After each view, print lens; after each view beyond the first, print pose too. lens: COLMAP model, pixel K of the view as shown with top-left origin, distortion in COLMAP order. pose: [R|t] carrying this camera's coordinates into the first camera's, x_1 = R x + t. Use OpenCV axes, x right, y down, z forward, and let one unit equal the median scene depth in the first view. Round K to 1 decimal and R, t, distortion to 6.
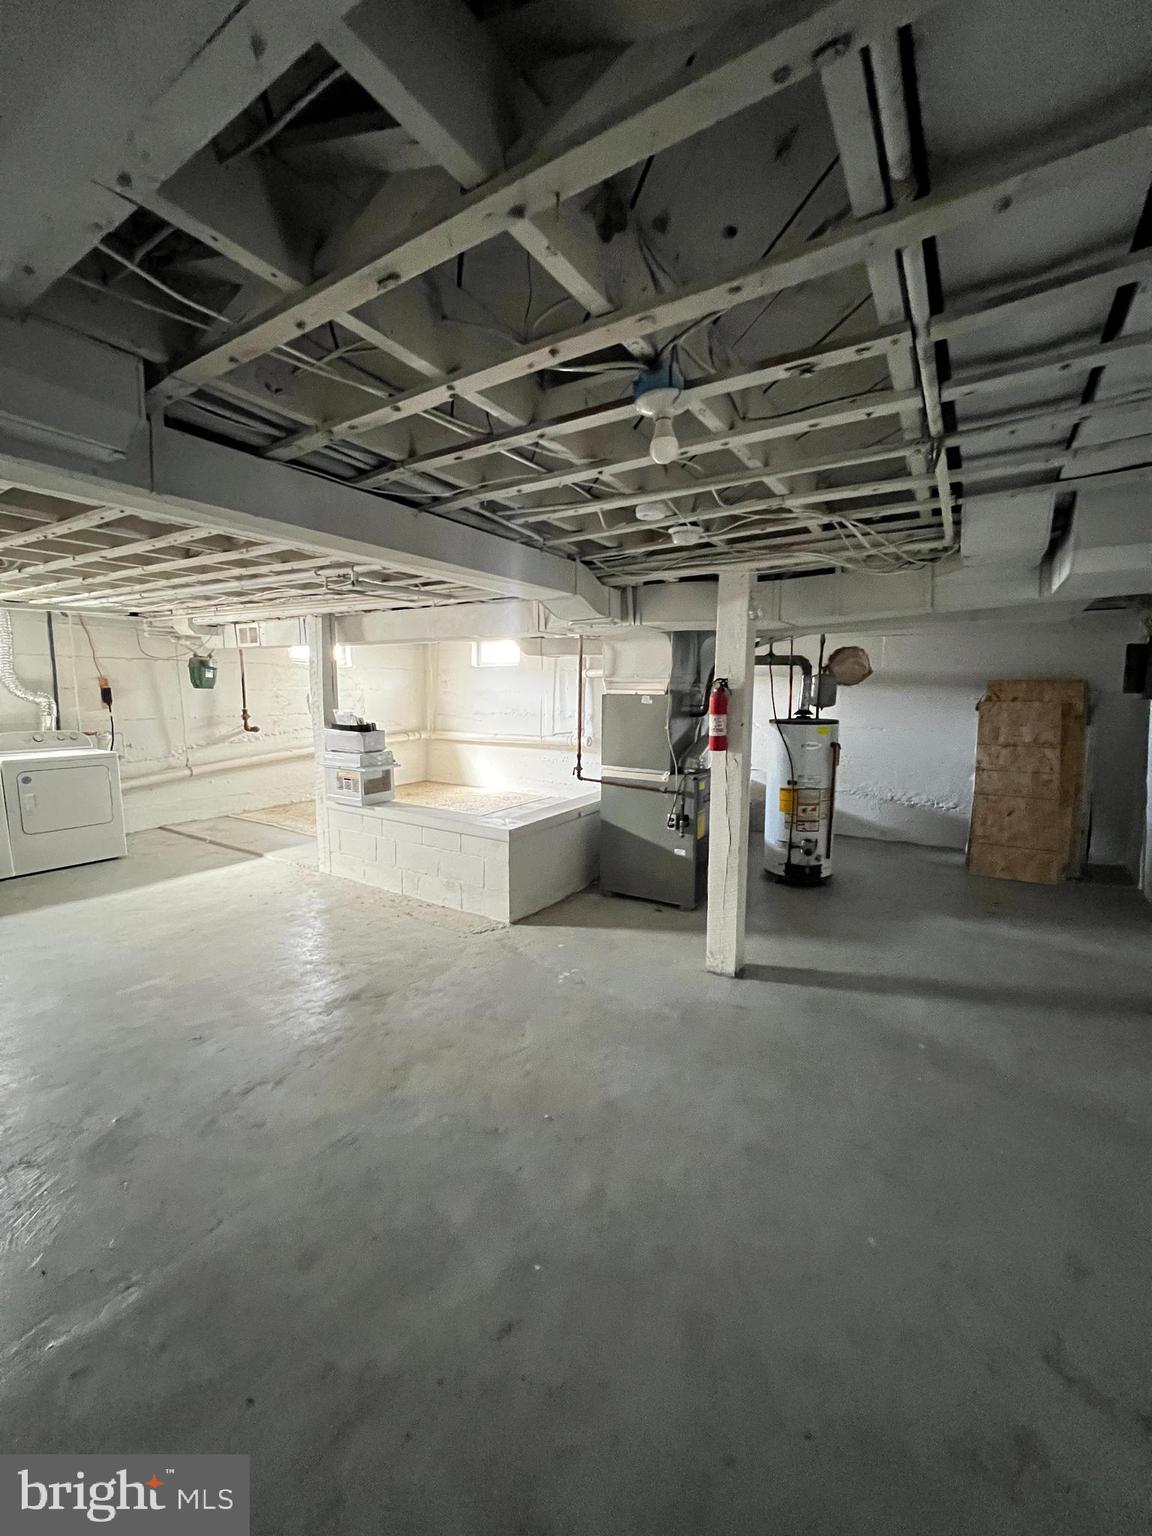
lens RADIAL K [[610.9, 0, 574.7], [0, 610.9, 769.5], [0, 0, 1]] dist [0.001479, 0.000266]
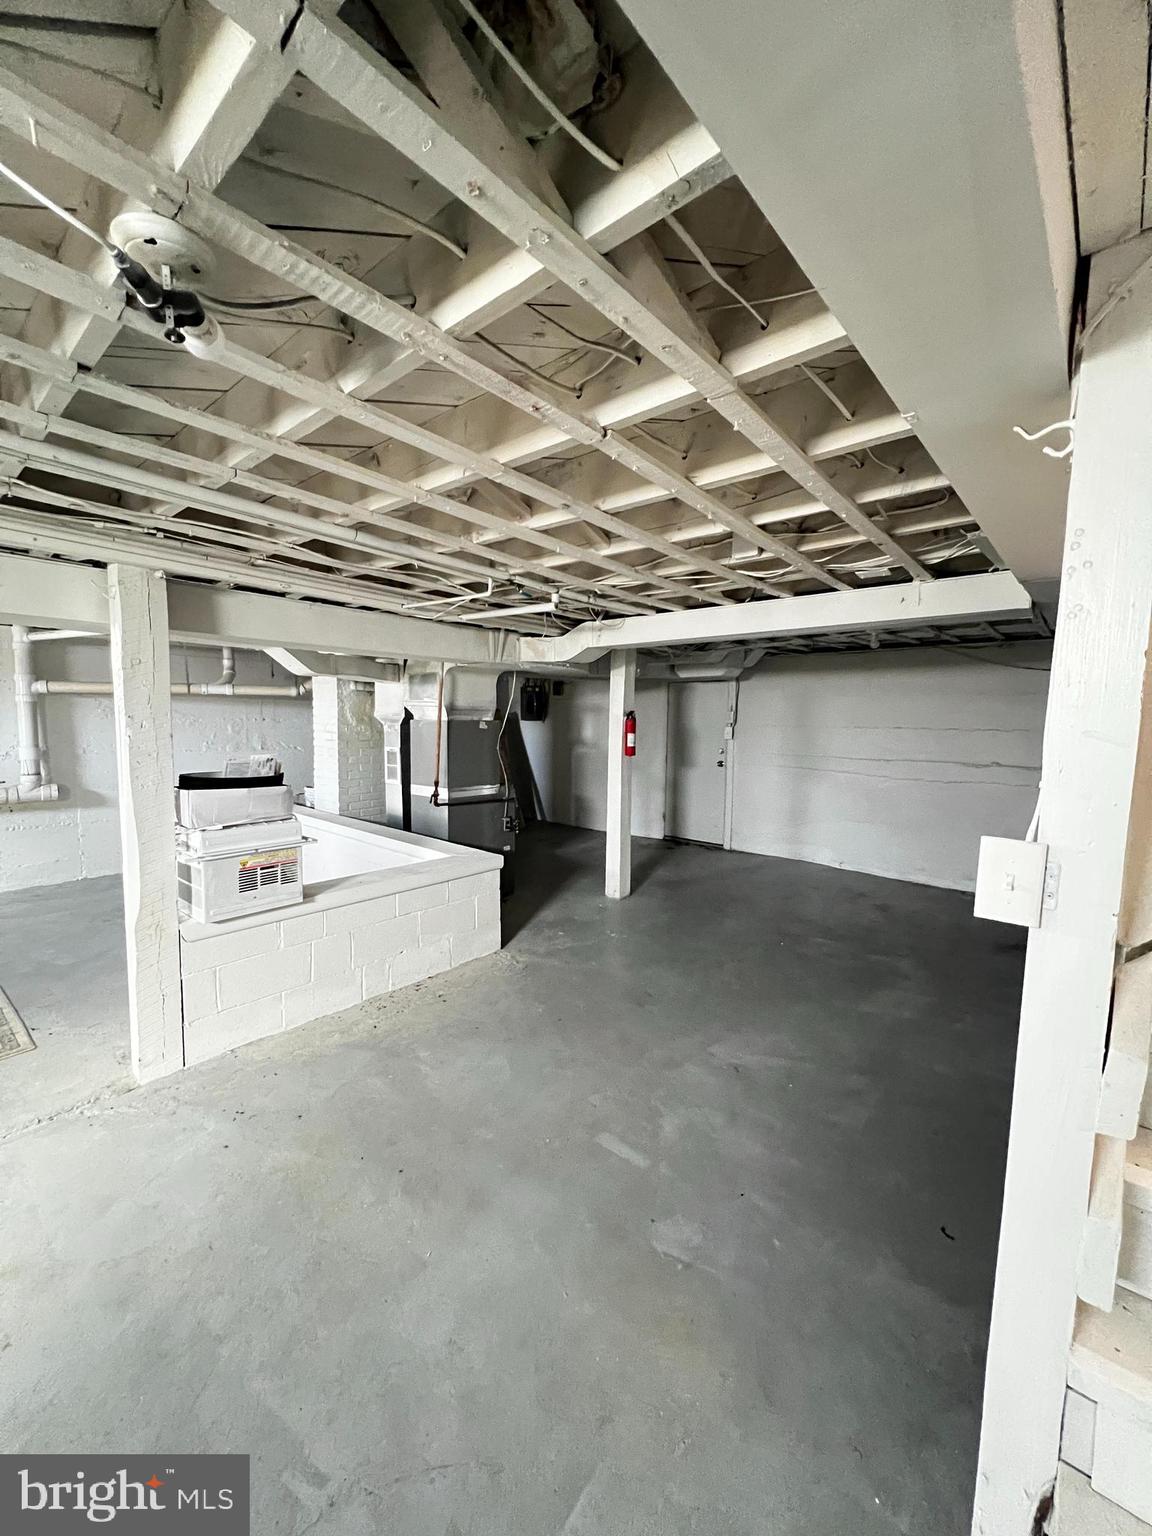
lens RADIAL K [[610.9, 0, 577.9], [0, 610.9, 767.6], [0, 0, 1]] dist [0.001479, 0.000266]
pose [[0.130666, -0.087723, 0.987538, -0.681766], [0.118054, 0.990368, 0.072354, -0.065353], [-0.984373, 0.107129, 0.139763, 0.455209]]
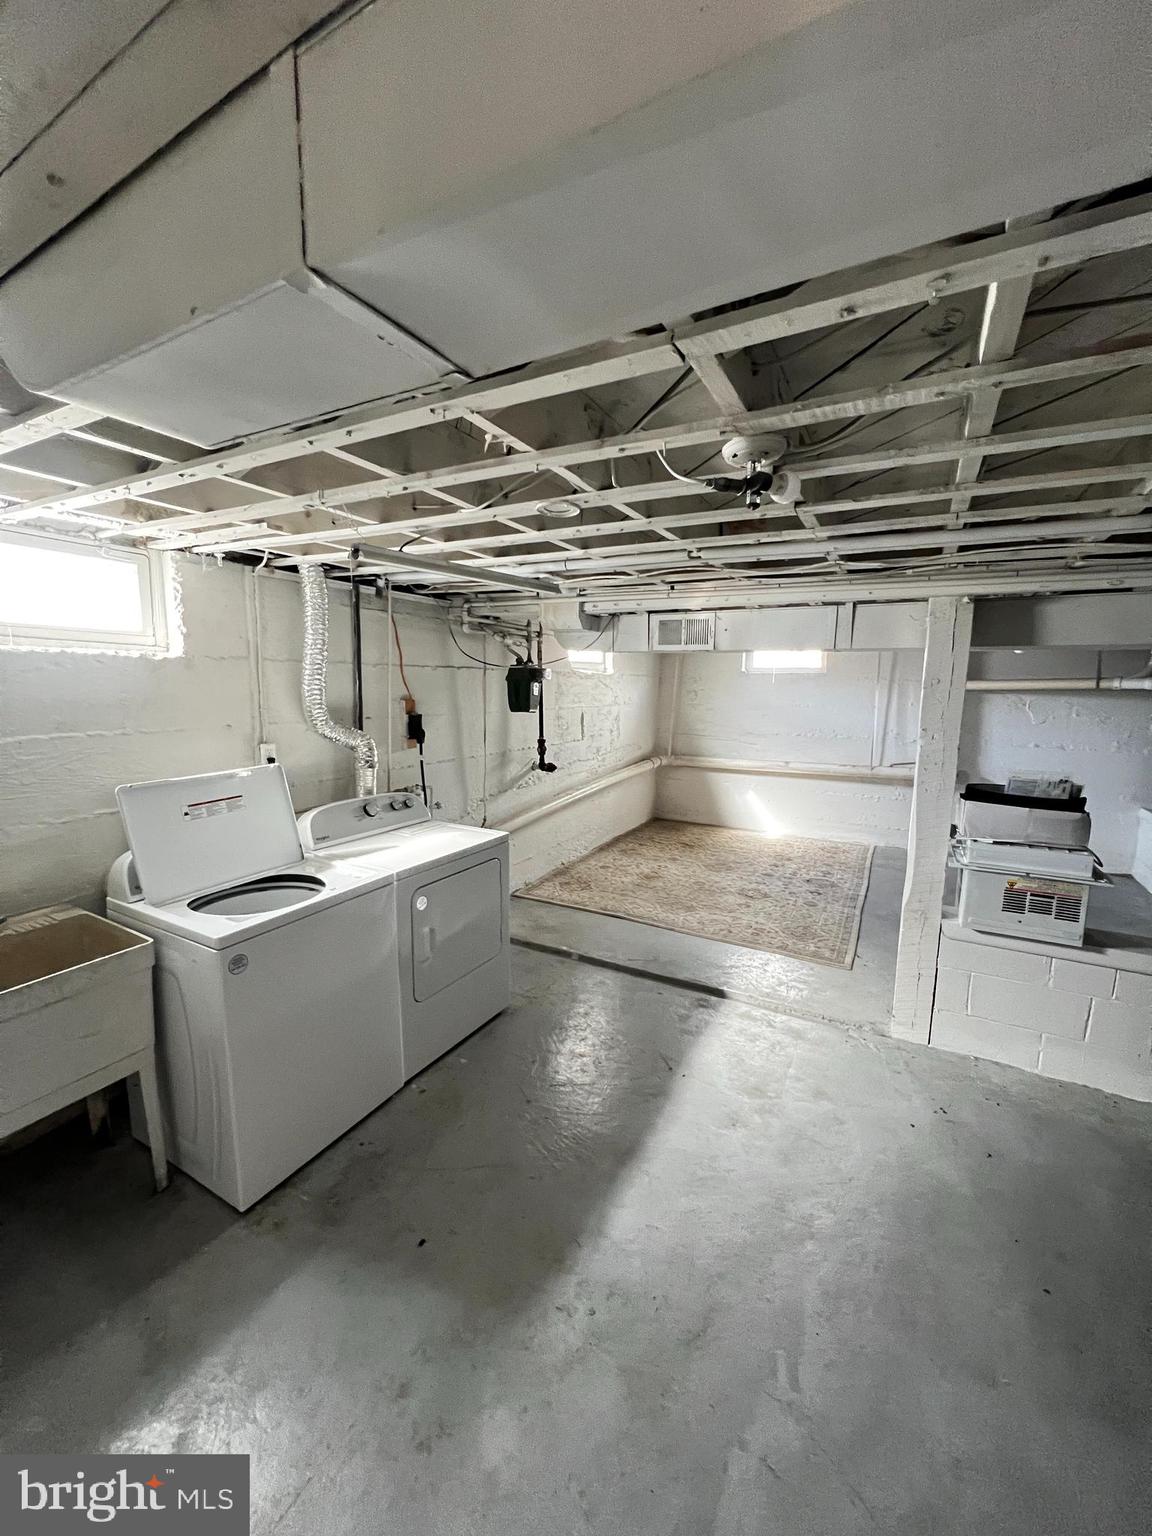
lens RADIAL K [[610.9, 0, 577.4], [0, 610.9, 766.4], [0, 0, 1]] dist [0.001479, 0.000266]
pose [[0.997245, -0.006771, 0.073872, -0.620879], [0.006564, 0.999974, 0.003050, -0.078600], [-0.073891, -0.002556, 0.997263, 0.358295]]
